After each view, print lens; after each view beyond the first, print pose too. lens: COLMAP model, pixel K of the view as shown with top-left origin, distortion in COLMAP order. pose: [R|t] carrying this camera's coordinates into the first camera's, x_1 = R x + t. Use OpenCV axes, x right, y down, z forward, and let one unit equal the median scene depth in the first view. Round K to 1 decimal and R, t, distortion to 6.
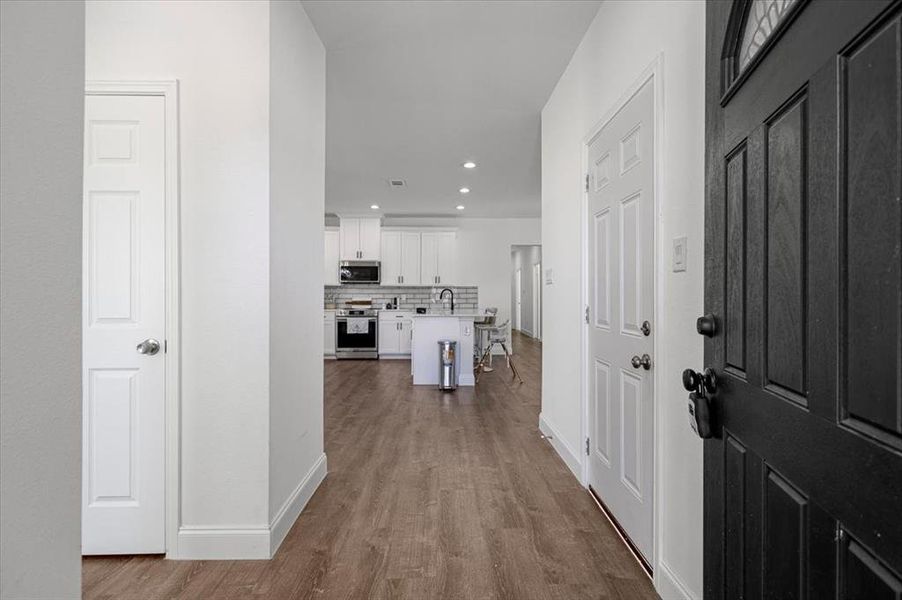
lens RADIAL K [[419.8, 0, 453.1], [0, 419.8, 303.0], [0, 0, 1]] dist [0.002968, 0.000072]
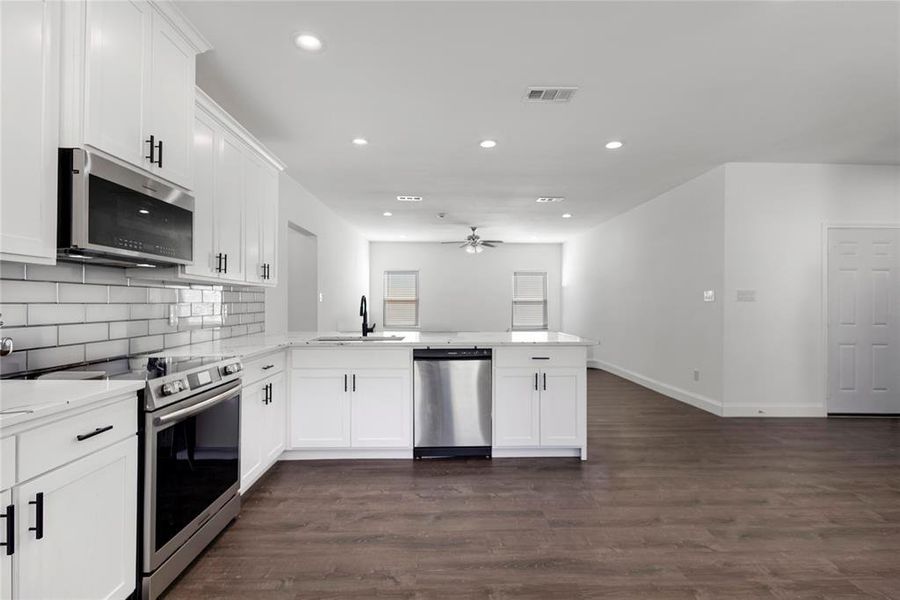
lens RADIAL K [[418.9, 0, 452.1], [0, 418.9, 303.0], [0, 0, 1]] dist [0.002968, 0.000072]
pose [[-0.001466, -0.002561, 0.999996, -0.474072], [0.013836, 0.999901, 0.002581, -0.020946], [-0.999903, 0.013840, -0.001430, 0.813593]]
